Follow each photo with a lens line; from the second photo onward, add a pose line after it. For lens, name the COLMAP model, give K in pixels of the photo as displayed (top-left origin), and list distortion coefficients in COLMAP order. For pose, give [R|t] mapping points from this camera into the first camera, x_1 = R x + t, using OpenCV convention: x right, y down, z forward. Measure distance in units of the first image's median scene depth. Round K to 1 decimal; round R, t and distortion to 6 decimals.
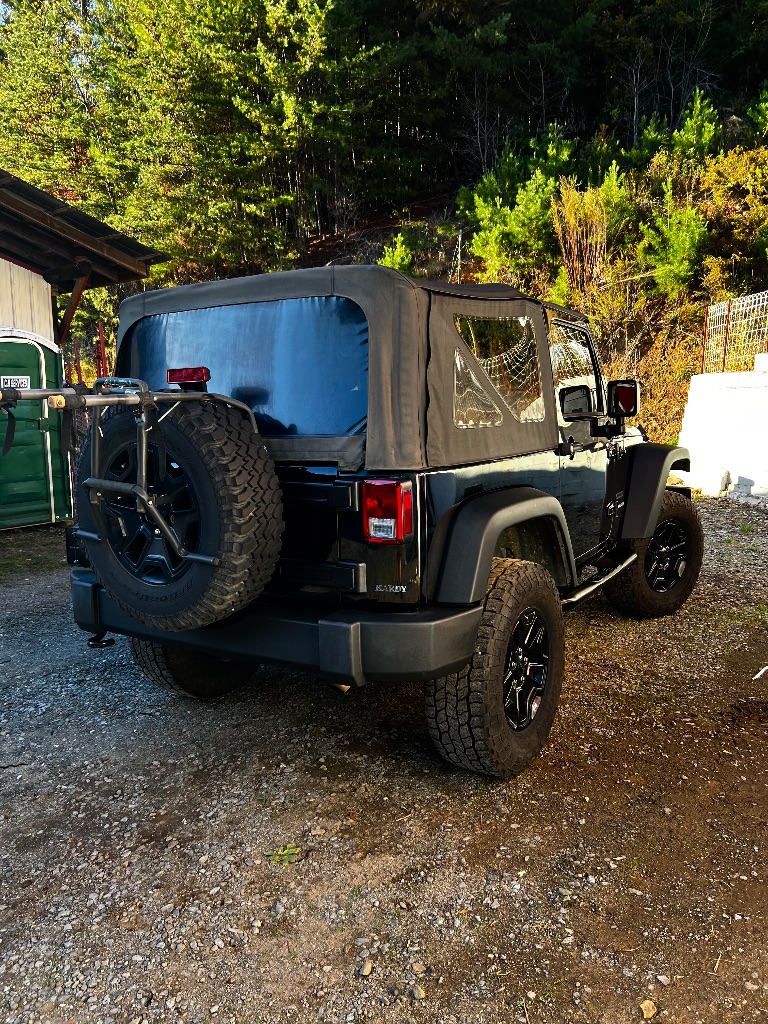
lens RADIAL K [[742.7, 0, 384.0], [0, 742.7, 512.0], [0, 0, 1]] dist [0.042932, -0.033753]
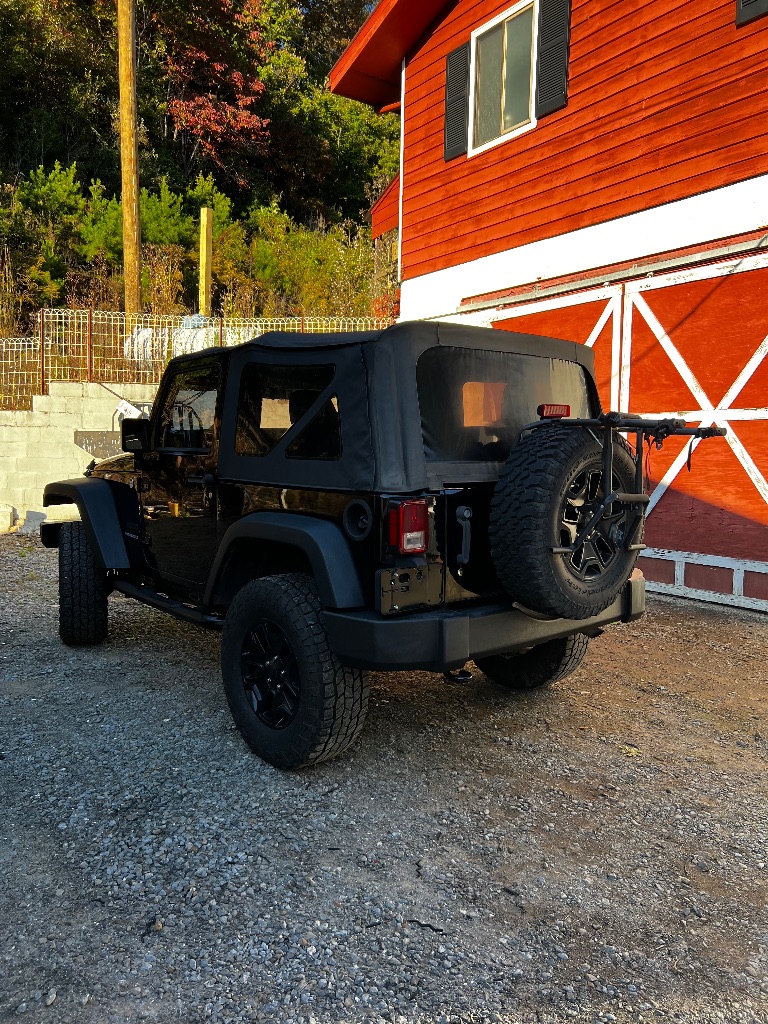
lens RADIAL K [[742.7, 0, 384.0], [0, 742.7, 512.0], [0, 0, 1]] dist [0.042932, -0.033753]
pose [[0.290247, -0.060448, 0.955041, -1.105526], [0.113225, 0.993162, 0.028450, -0.059788], [-0.950230, 0.099877, 0.295106, 0.677498]]
